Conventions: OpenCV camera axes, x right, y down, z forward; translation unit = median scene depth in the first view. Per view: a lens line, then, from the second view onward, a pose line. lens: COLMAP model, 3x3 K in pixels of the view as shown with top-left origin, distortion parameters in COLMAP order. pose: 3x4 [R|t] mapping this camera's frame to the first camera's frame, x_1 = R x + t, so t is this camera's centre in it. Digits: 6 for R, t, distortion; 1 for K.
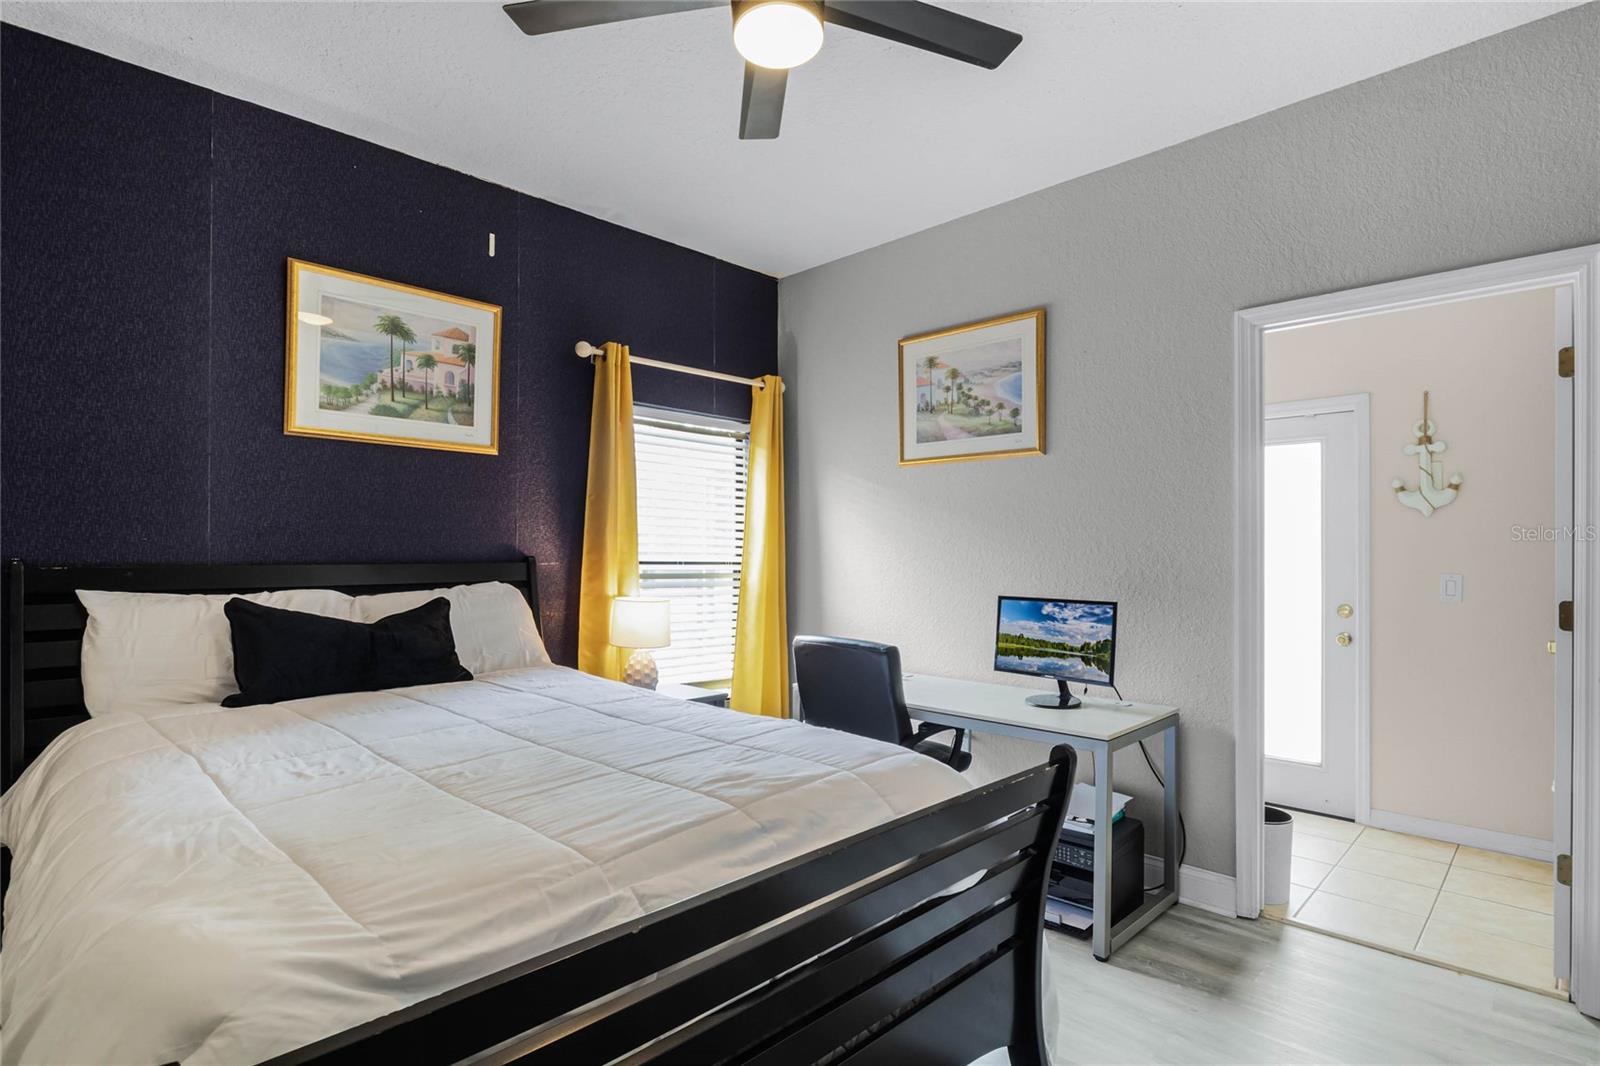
lens RADIAL K [[808.0, 0, 804.3], [0, 808.0, 529.6], [0, 0, 1]] dist [-0.003462, -0.001277]
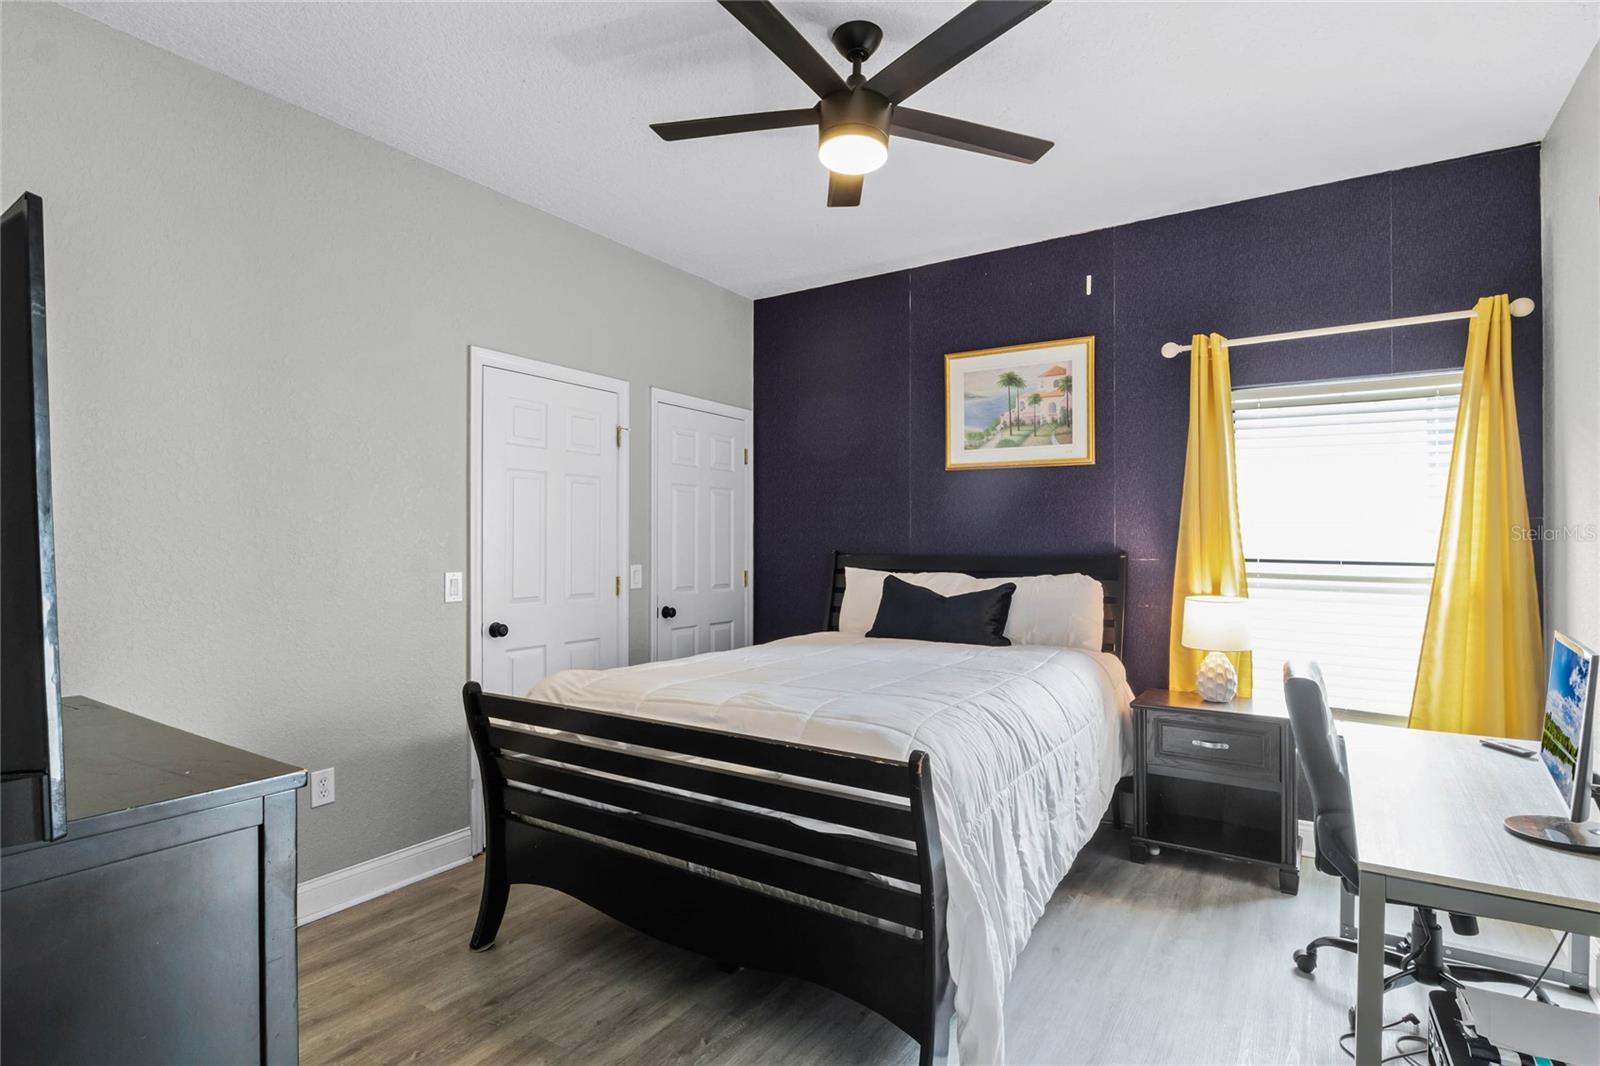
lens RADIAL K [[808.0, 0, 804.3], [0, 808.0, 529.6], [0, 0, 1]] dist [-0.003462, -0.001277]
pose [[0.203019, -0.020212, -0.978966, 0.707244], [0.023614, 0.999597, -0.015741, 0.010385], [0.978890, -0.019922, 0.203415, 0.373919]]
